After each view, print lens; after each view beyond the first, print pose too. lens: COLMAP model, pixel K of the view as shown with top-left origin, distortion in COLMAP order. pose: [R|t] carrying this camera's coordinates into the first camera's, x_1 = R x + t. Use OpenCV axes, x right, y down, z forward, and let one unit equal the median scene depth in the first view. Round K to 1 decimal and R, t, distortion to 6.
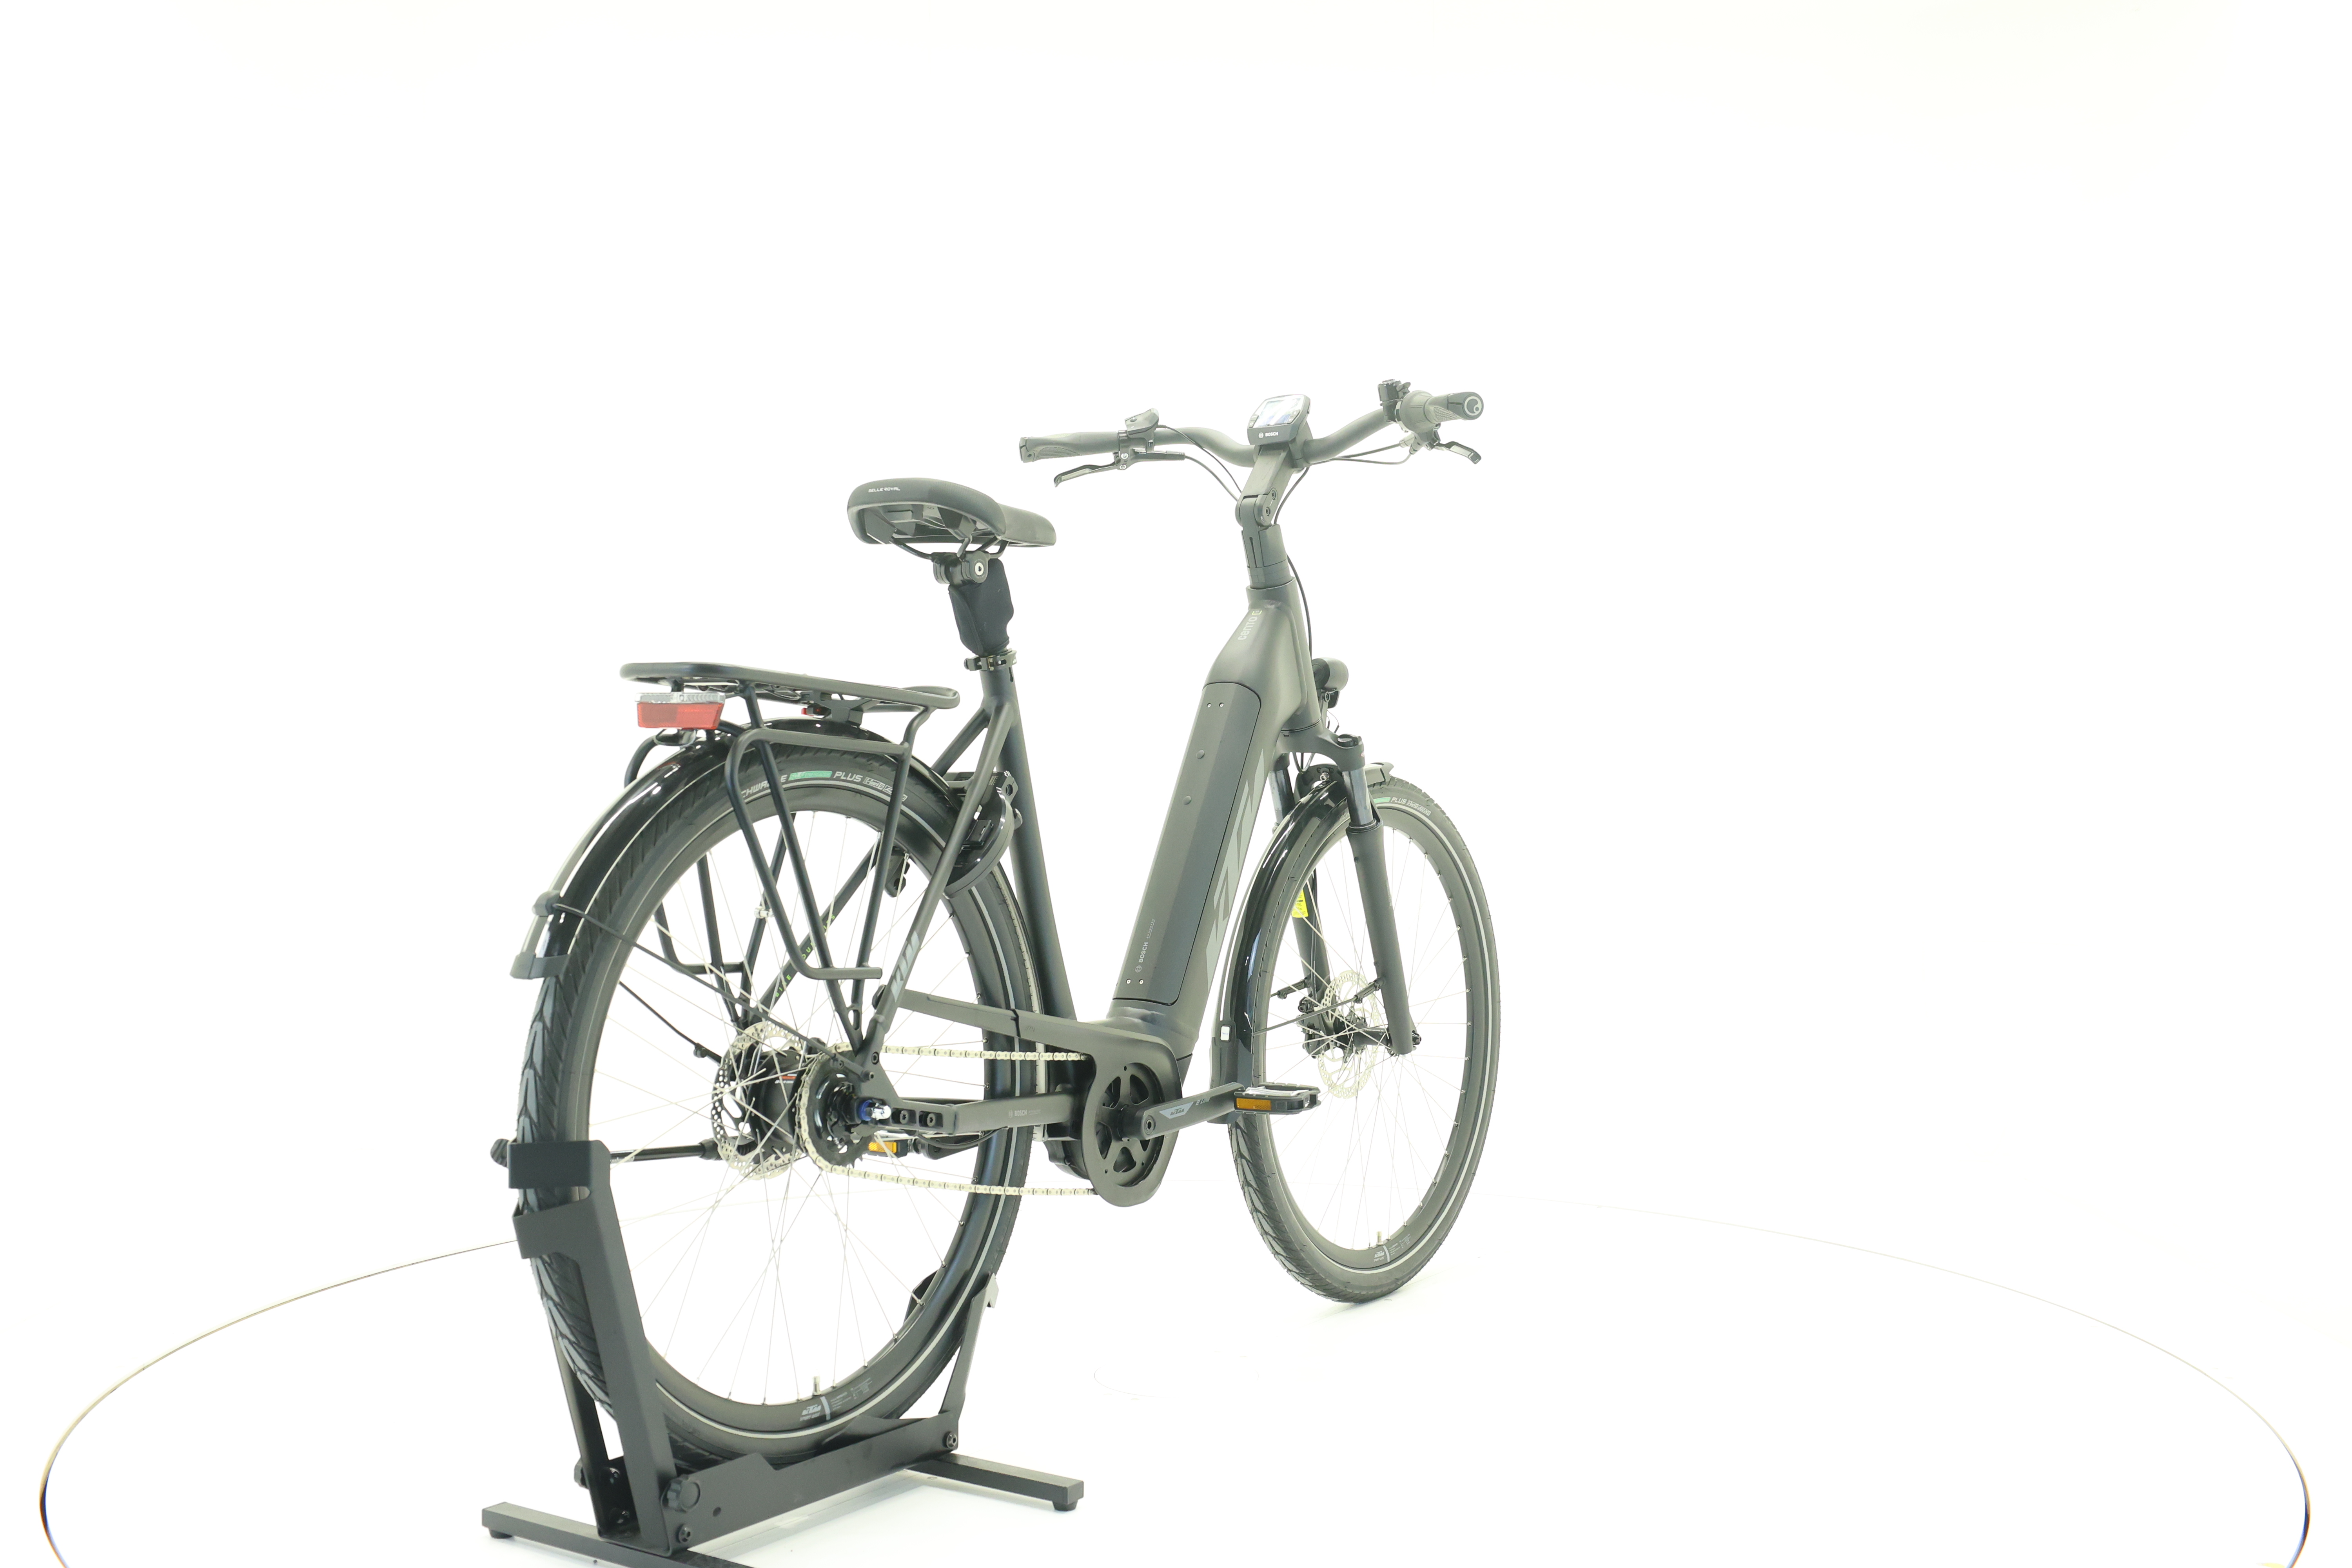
lens RADIAL K [[2446.1, 0, 1165.4], [0, 2446.1, 764.3], [0, 0, 1]] dist [-0.028343, 0.000000]
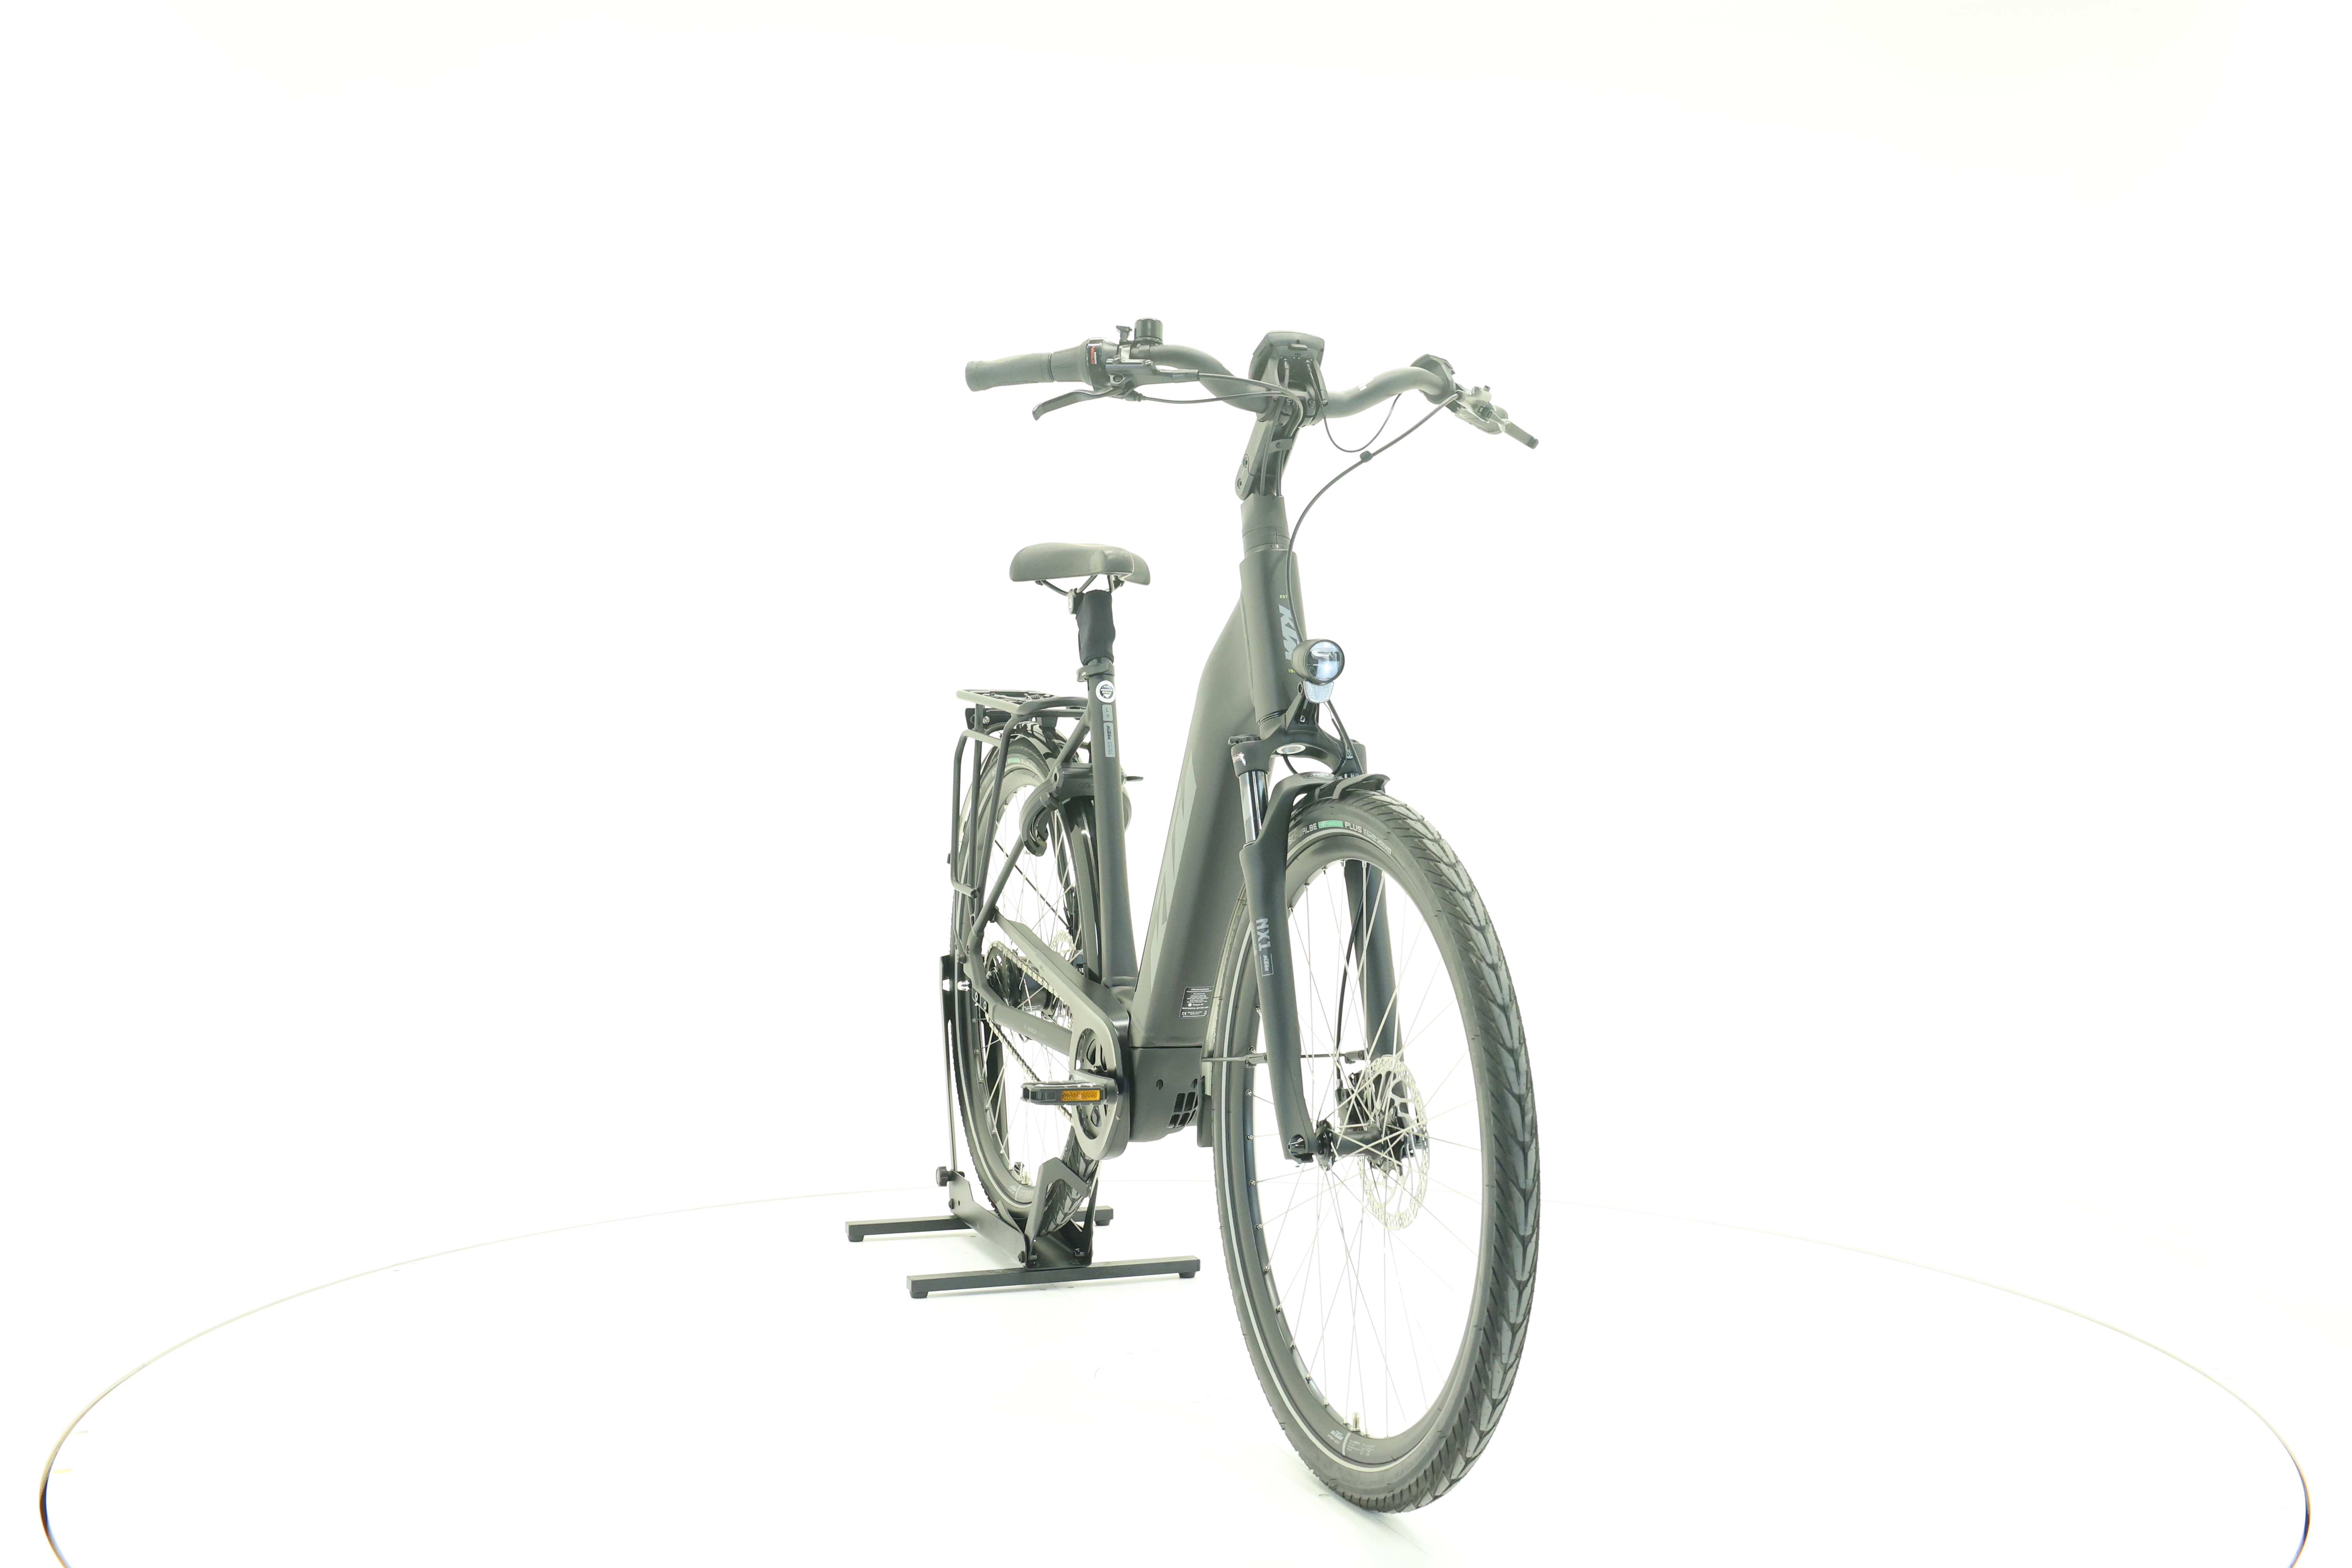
lens RADIAL K [[2446.1, 0, 1171.1], [0, 2446.1, 785.9], [0, 0, 1]] dist [-0.028343, 0.000000]
pose [[-0.583415, 0.010277, -0.812109, 0.907014], [-0.019730, 0.999446, 0.026821, -0.019950], [0.811934, 0.031671, -0.582889, 1.749509]]
